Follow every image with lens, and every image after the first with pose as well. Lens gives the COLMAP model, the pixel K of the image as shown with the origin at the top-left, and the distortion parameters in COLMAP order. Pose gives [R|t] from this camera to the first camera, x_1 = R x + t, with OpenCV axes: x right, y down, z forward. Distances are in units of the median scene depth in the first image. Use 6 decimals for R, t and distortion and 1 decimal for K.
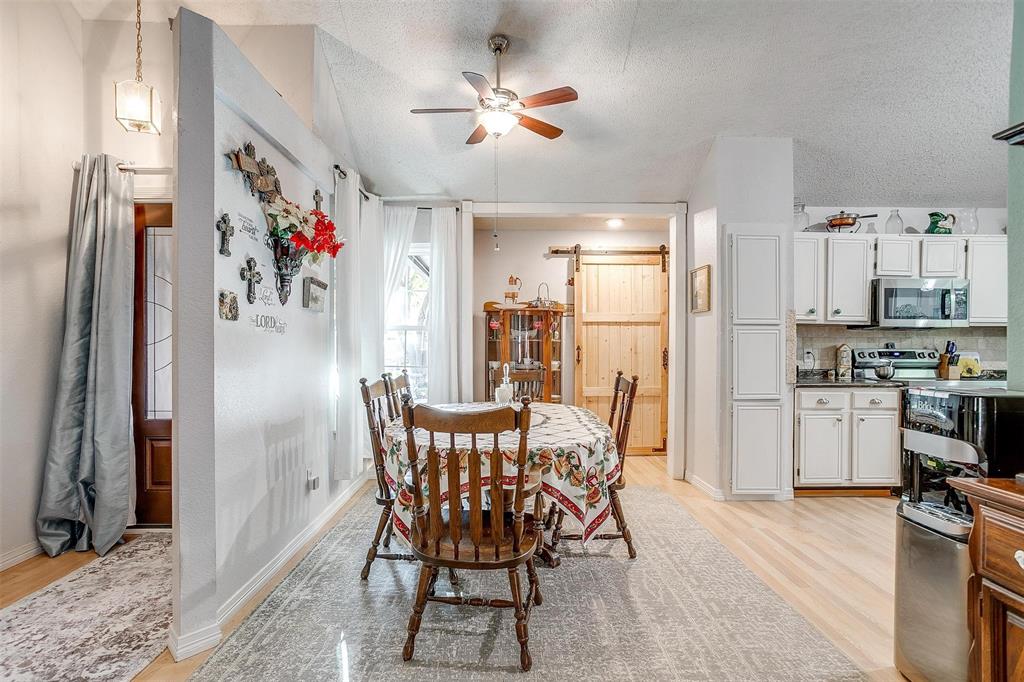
lens RADIAL K [[497.2, 0, 501.9], [0, 497.2, 343.7], [0, 0, 1]] dist [-0.052672, 0.029363]
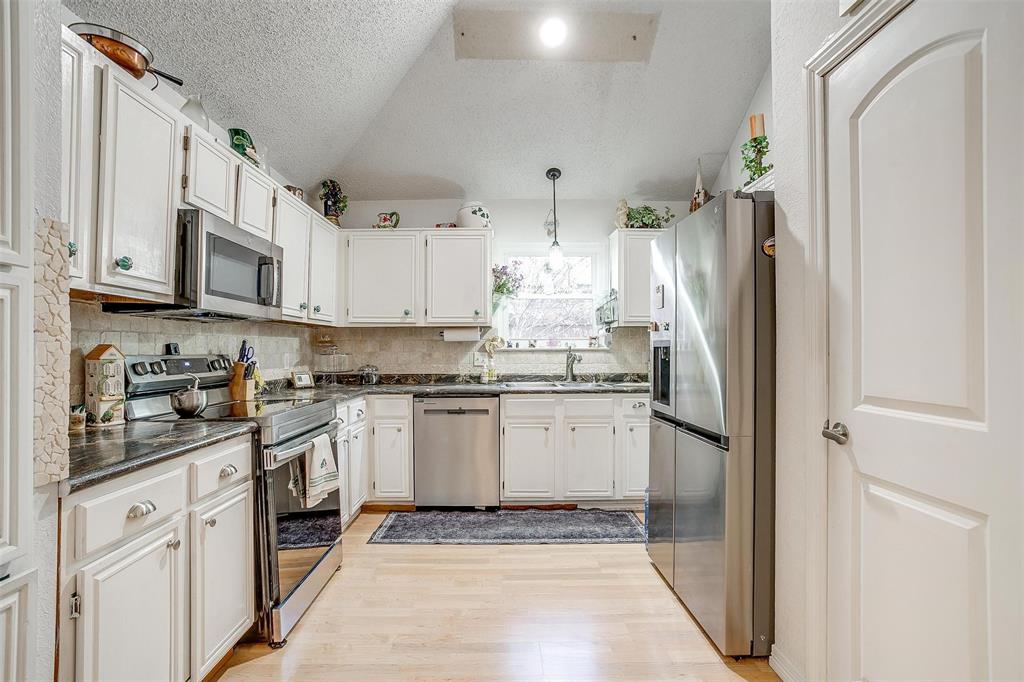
lens RADIAL K [[497.2, 0, 508.3], [0, 497.2, 344.0], [0, 0, 1]] dist [-0.052672, 0.029363]
pose [[-0.007082, 0.005639, 0.999959, 0.292302], [-0.002333, 0.999981, -0.005655, 0.001454], [-0.999972, -0.002372, -0.007069, 0.698912]]
